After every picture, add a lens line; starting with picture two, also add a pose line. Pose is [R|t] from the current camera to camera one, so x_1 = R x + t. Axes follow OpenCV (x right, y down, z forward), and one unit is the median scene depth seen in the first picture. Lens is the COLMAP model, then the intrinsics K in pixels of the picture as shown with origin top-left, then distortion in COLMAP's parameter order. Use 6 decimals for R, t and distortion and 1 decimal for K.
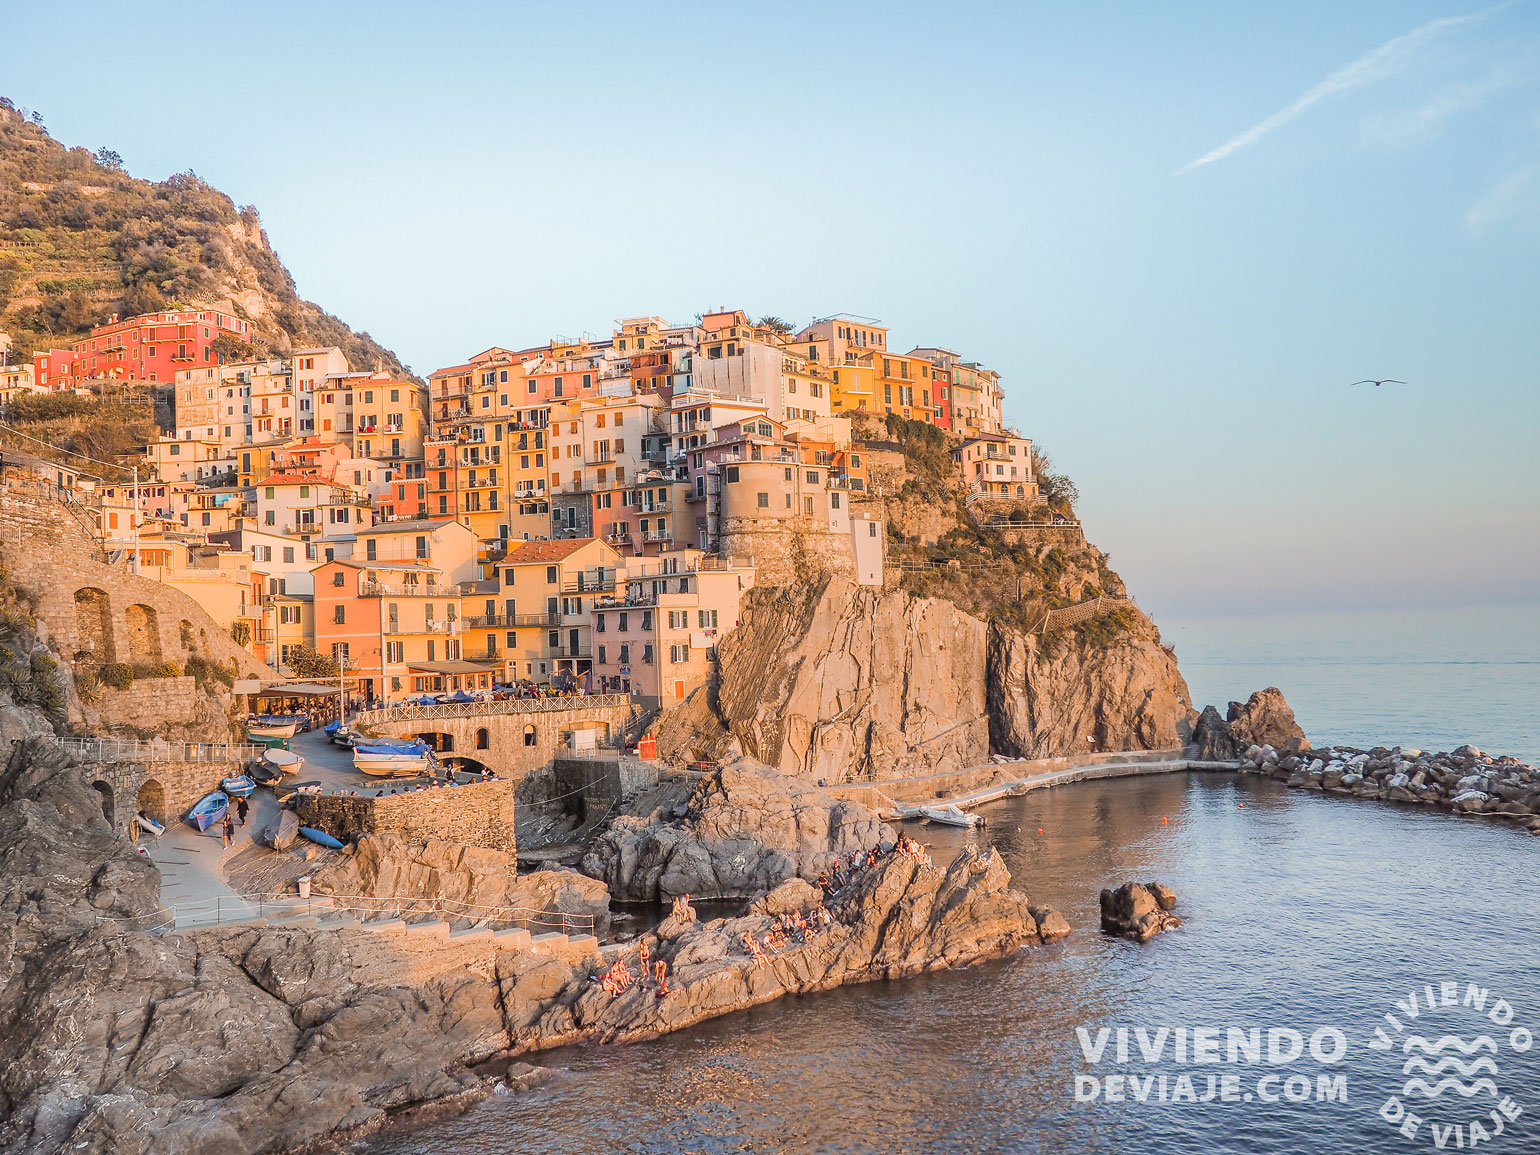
lens RADIAL K [[2608.3, 0, 770.0], [0, 2608.3, 577.5], [0, 0, 1]] dist [0.090714, 0.096869]
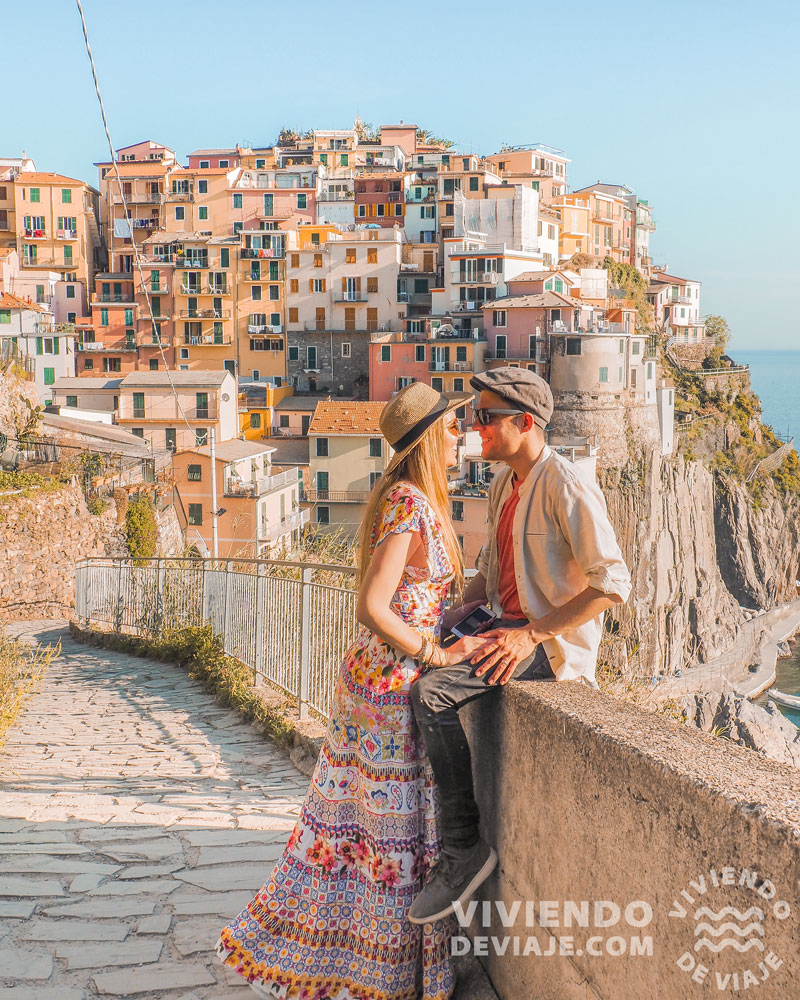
lens RADIAL K [[1649.2, 0, 400.6], [0, 1649.2, 477.4], [0, 0, 1]] dist [0.098635, -0.012578]
pose [[0.877882, -0.030441, 0.477909, -0.331059], [-0.067633, 0.980093, 0.186665, -0.093240], [-0.474078, -0.196192, 0.858347, 0.471361]]
